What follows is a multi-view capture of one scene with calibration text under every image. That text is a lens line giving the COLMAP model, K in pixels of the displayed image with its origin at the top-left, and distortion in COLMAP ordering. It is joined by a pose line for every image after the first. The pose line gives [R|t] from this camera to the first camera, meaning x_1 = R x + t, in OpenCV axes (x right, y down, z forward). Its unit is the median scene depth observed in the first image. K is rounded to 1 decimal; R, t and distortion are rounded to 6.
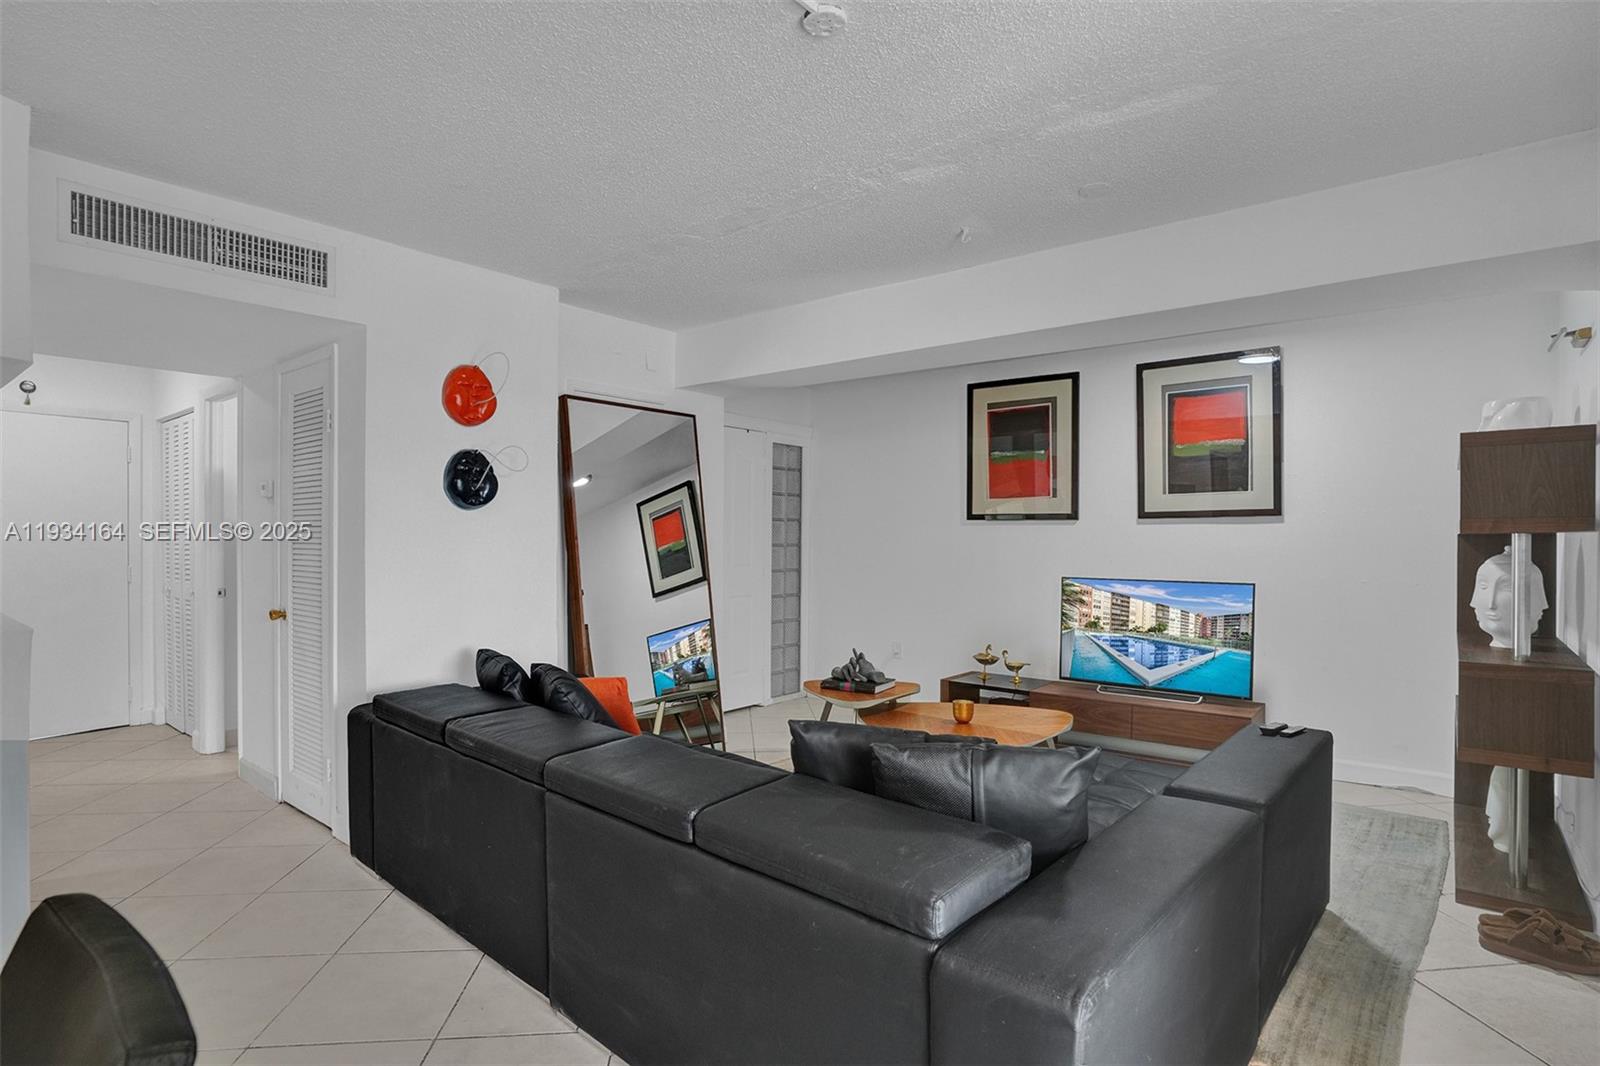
lens RADIAL K [[818.2, 0, 800.0], [0, 818.2, 533.0], [0, 0, 1]] dist [0.021625, 0.001250]
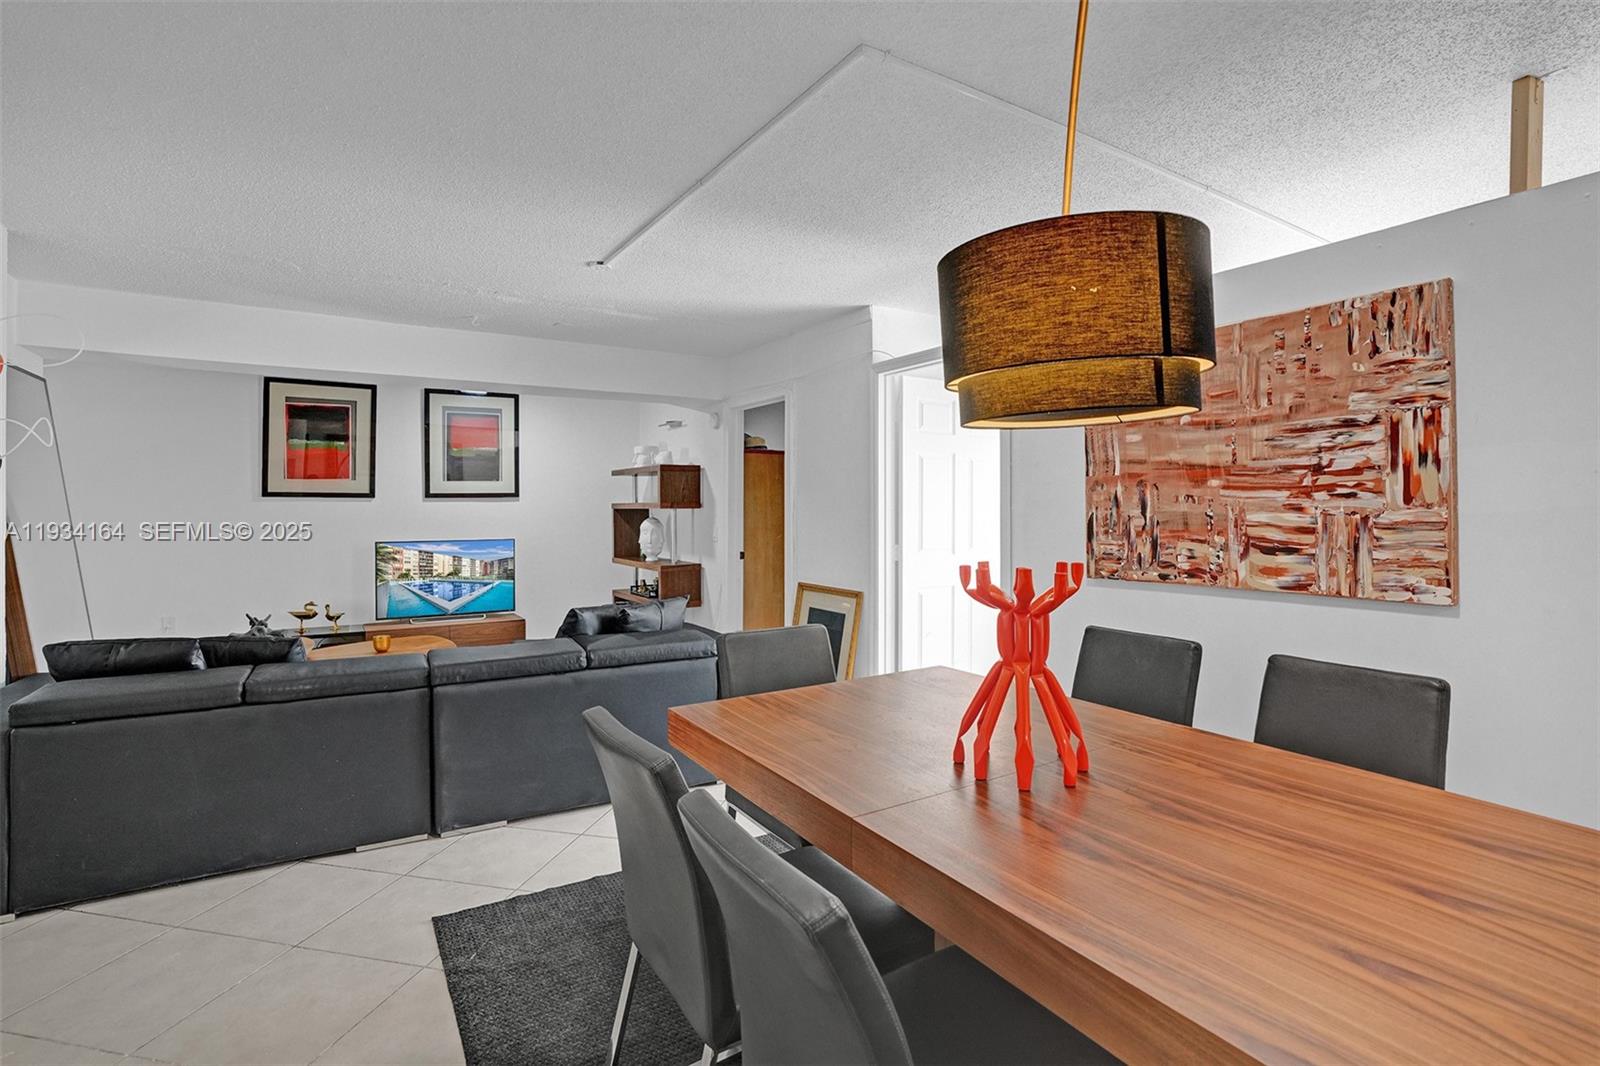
lens RADIAL K [[772.0, 0, 804.7], [0, 772.0, 503.3], [0, 0, 1]] dist [-0.044272, 0.015809]
pose [[0.356579, 0.001895, 0.934263, -0.669759], [0.002305, 0.999993, -0.002908, -0.003354], [-0.934263, 0.003191, 0.356572, -0.082319]]
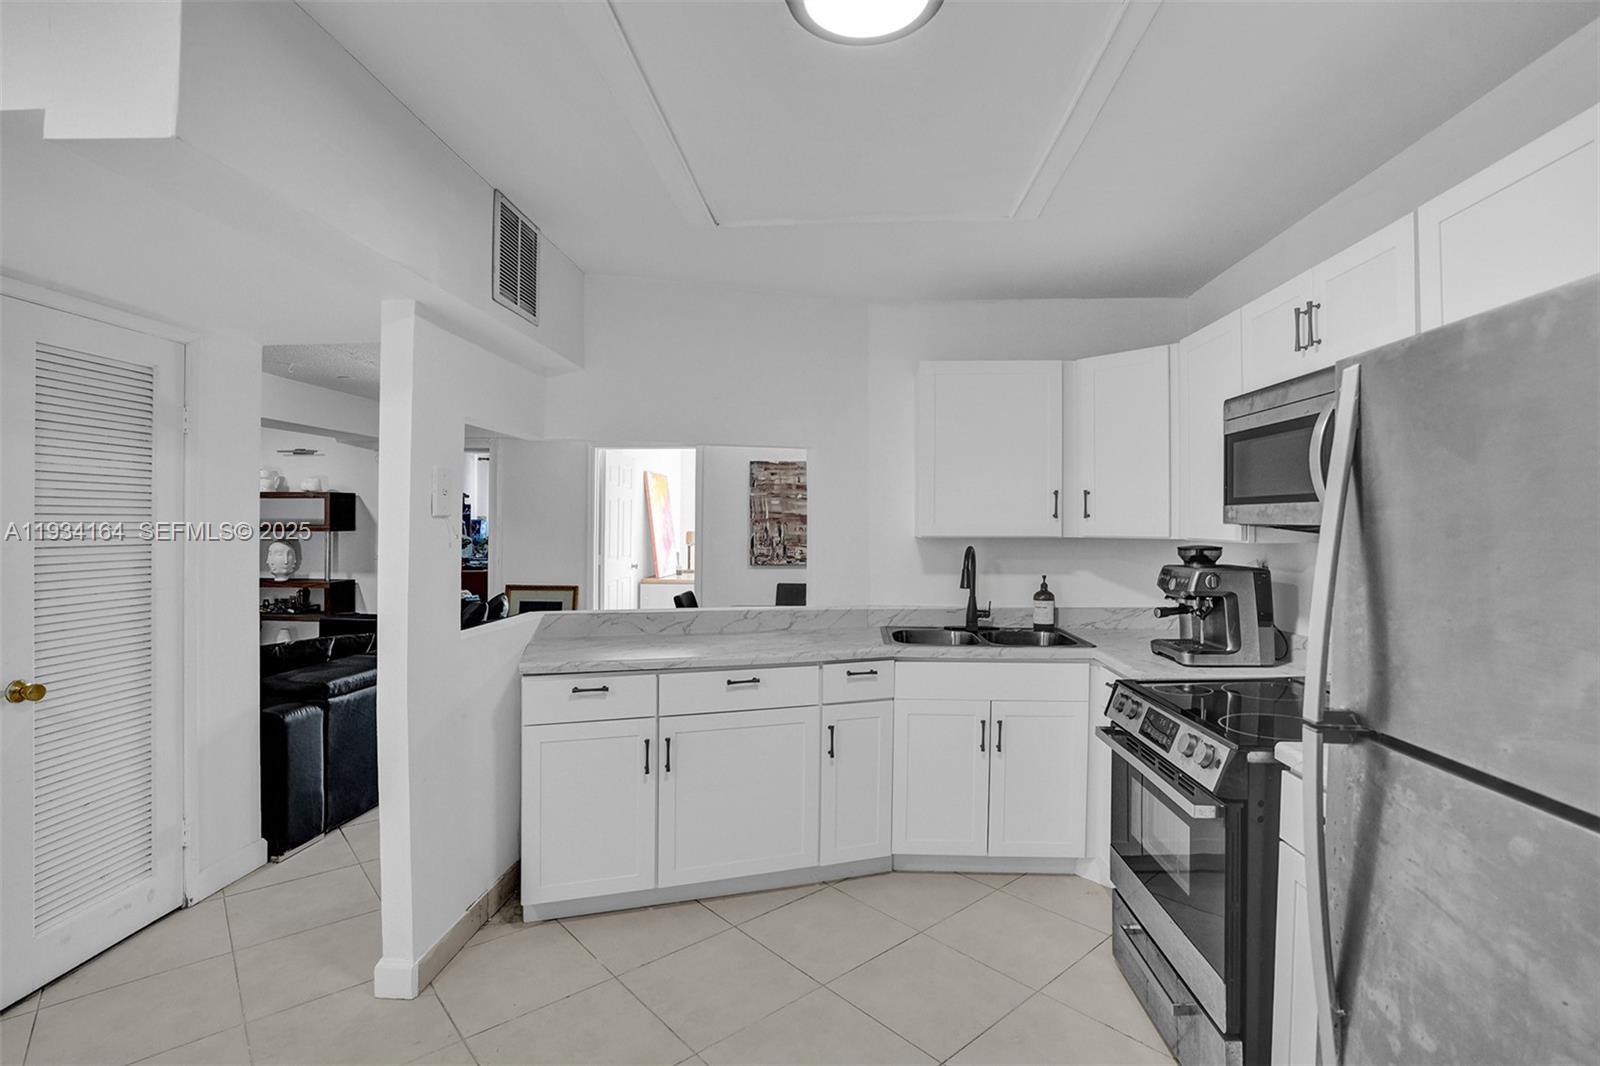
lens RADIAL K [[768.9, 0, 820.9], [0, 768.9, 527.7], [0, 0, 1]] dist [-0.066397, 0.032744]
pose [[-0.565443, -0.008625, 0.824742, -1.280145], [-0.006203, 0.999962, 0.006205, -0.021852], [-0.824764, -0.001608, -0.565475, 0.711526]]
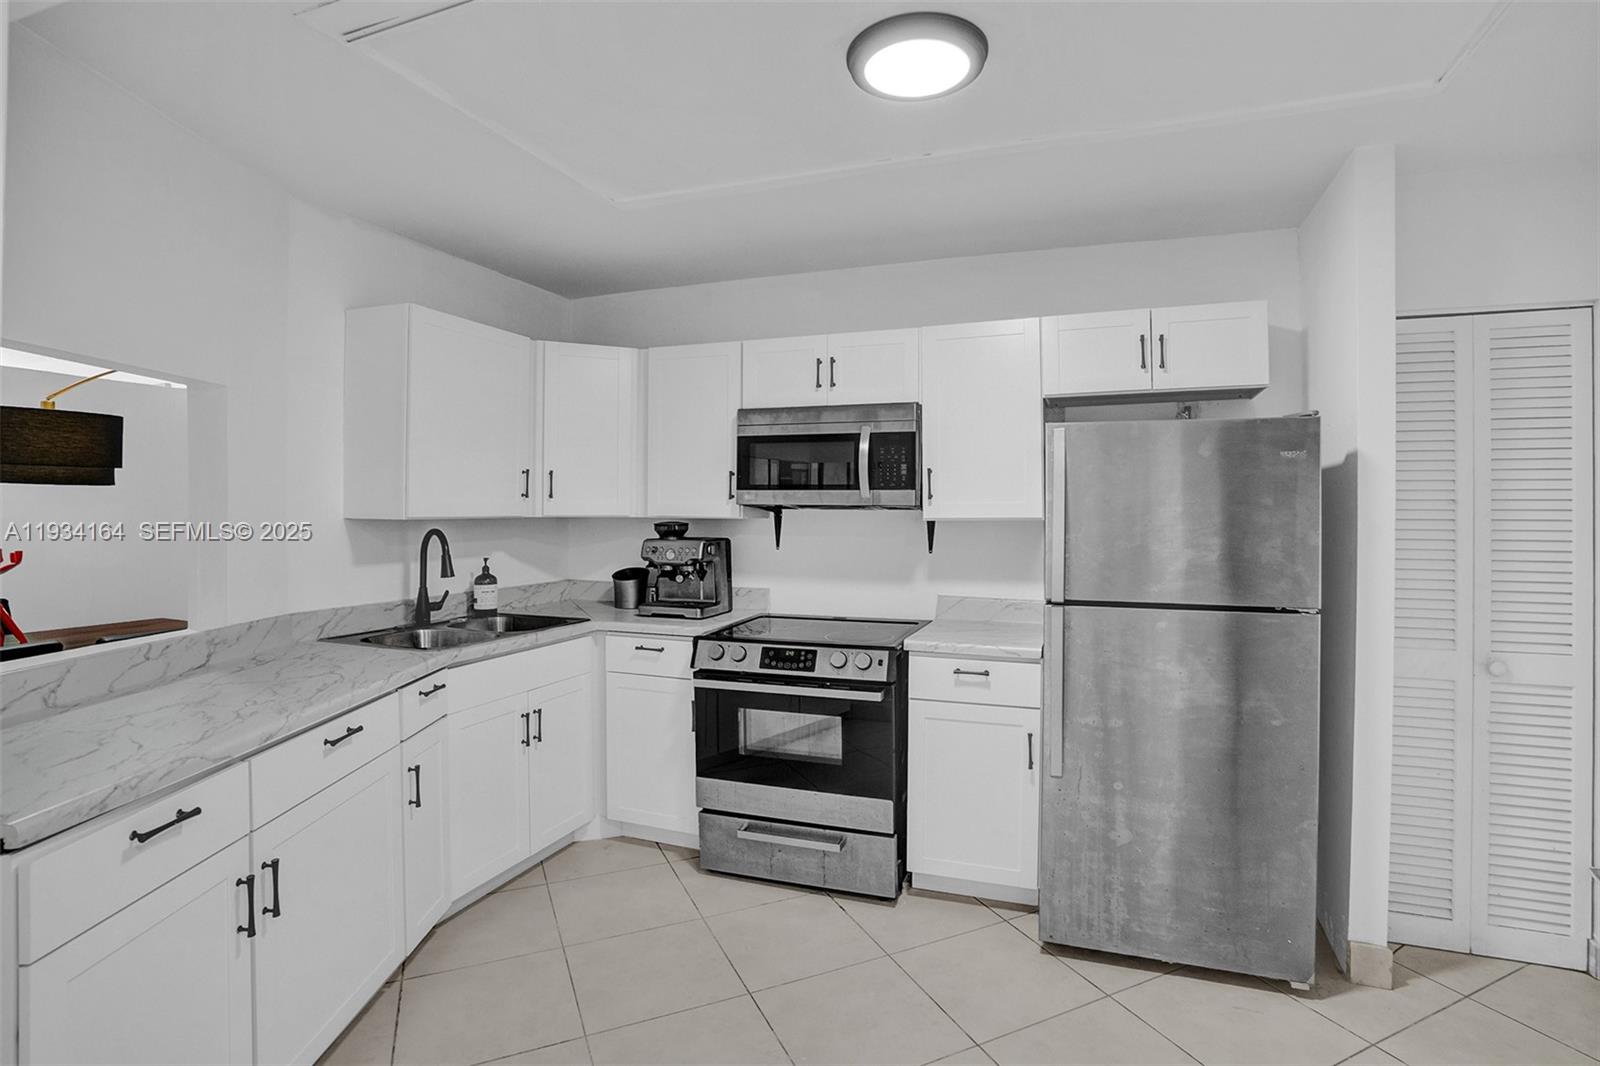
lens RADIAL K [[762.3, 0, 830.6], [0, 762.3, 517.1], [0, 0, 1]] dist [-0.070013, 0.026053]
pose [[-0.953700, -0.004604, -0.300726, -0.834739], [-0.007281, 0.999943, 0.007782, -0.016863], [0.300673, 0.009611, -0.953679, 0.886636]]
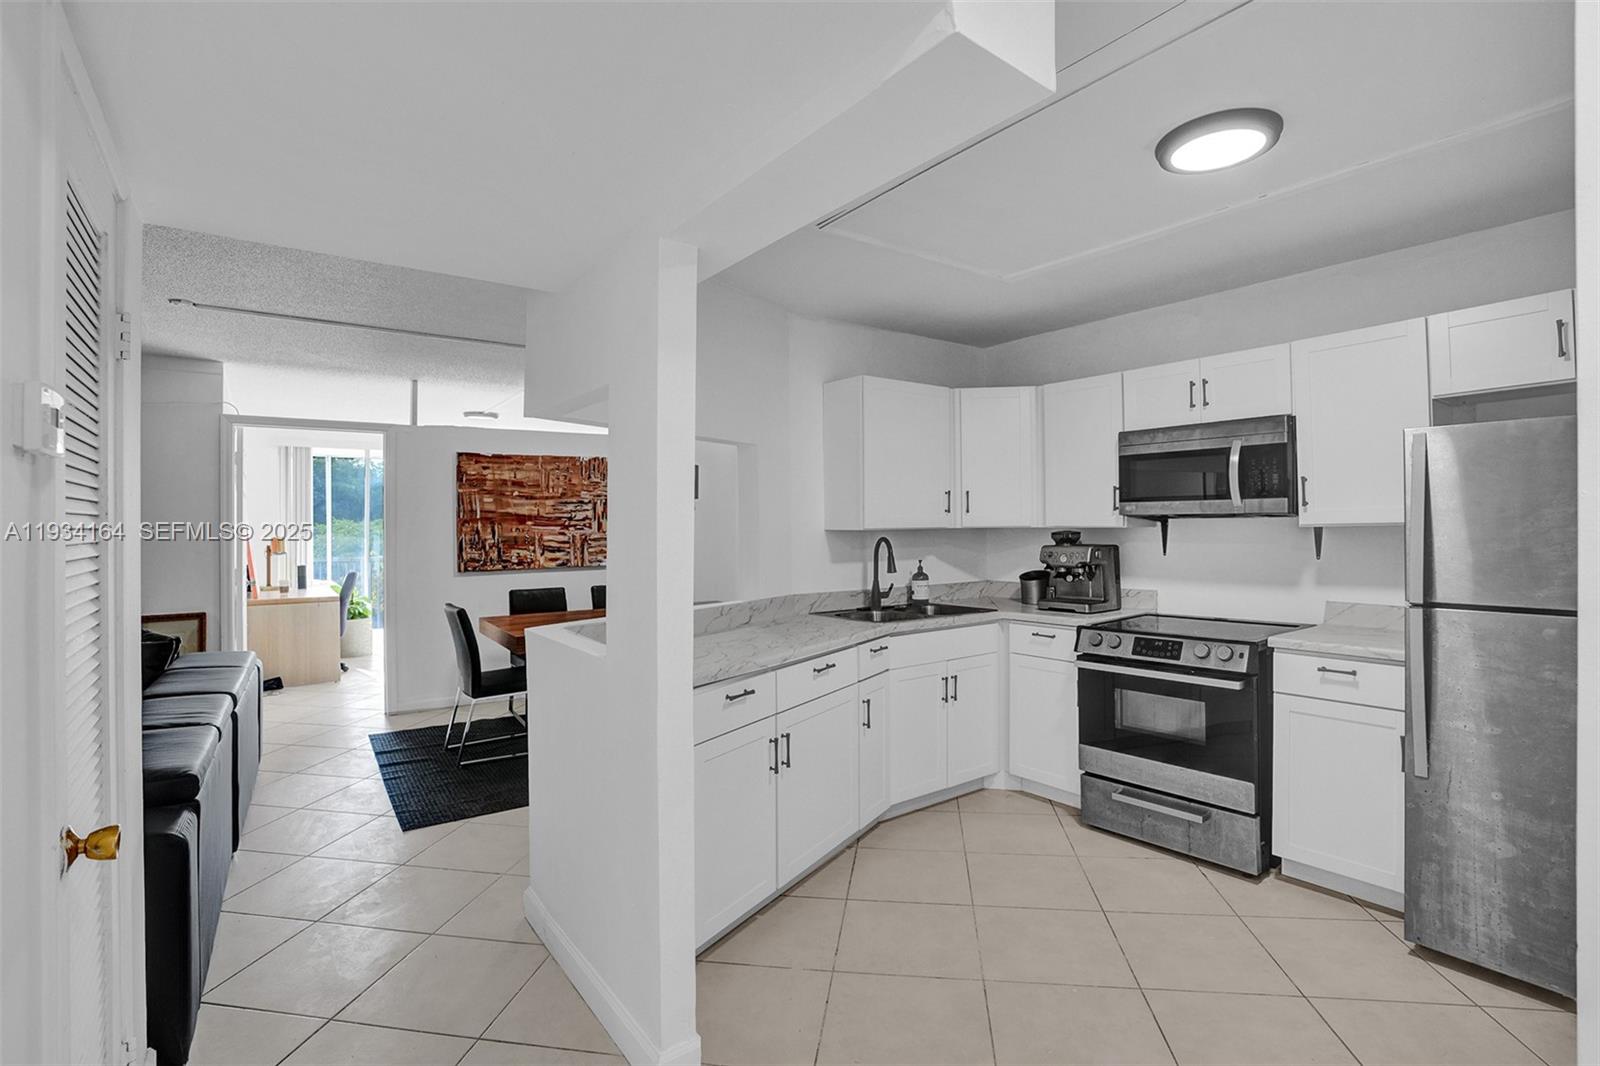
lens RADIAL K [[759.8, 0, 833.7], [0, 759.8, 525.9], [0, 0, 1]] dist [-0.074582, 0.034785]
pose [[-0.965507, 0.006226, 0.260302, -0.882177], [0.006581, 0.999978, 0.000491, -0.012931], [-0.260293, 0.002187, -0.965527, 1.052408]]
